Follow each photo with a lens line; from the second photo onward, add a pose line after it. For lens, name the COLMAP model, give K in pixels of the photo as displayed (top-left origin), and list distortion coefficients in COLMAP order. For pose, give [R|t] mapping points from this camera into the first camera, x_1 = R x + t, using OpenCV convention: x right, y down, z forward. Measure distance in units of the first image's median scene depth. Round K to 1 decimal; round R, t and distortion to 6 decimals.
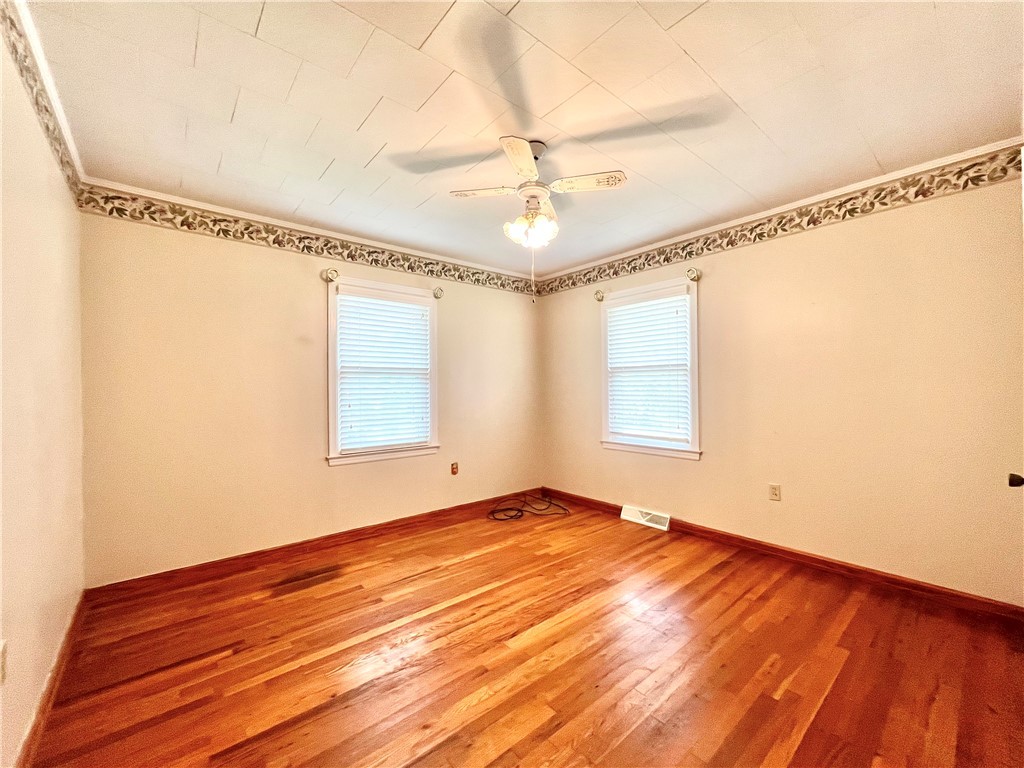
lens RADIAL K [[412.6, 0, 512.4], [0, 412.6, 384.5], [0, 0, 1]] dist [-0.012486, -0.000066]
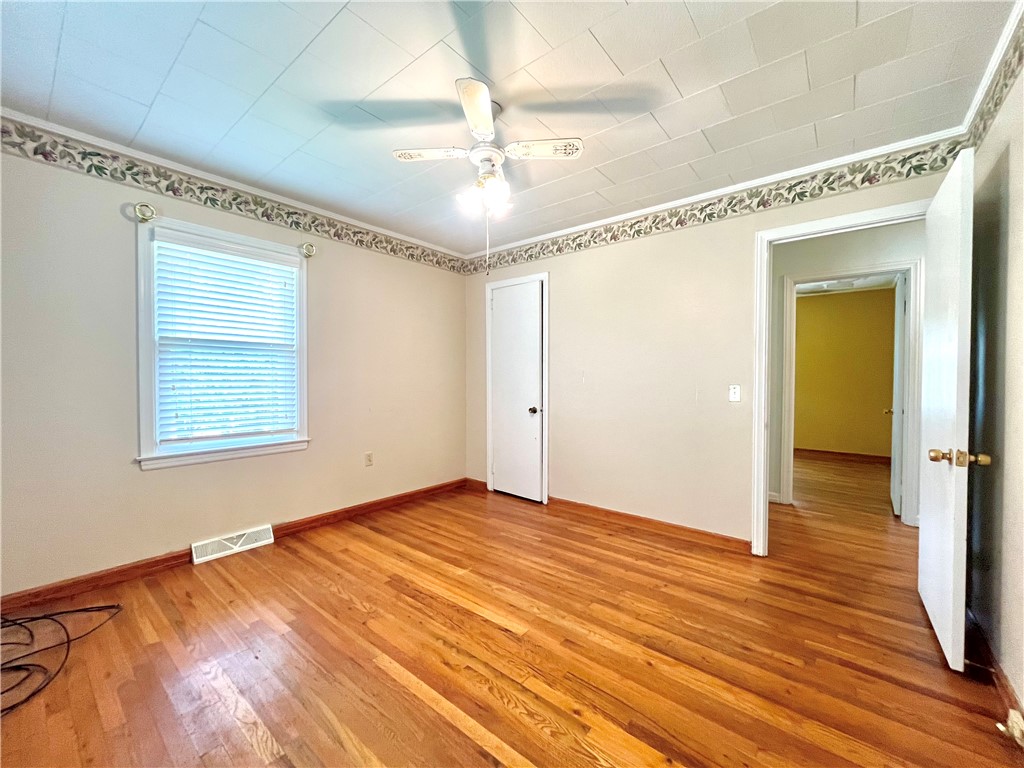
lens RADIAL K [[412.6, 0, 511.3], [0, 412.6, 385.5], [0, 0, 1]] dist [-0.012486, -0.000066]
pose [[-0.185870, -0.007207, 0.982548, -0.635854], [-0.005786, 0.999964, 0.006240, 0.034346], [-0.982557, -0.004525, -0.185905, 0.813107]]
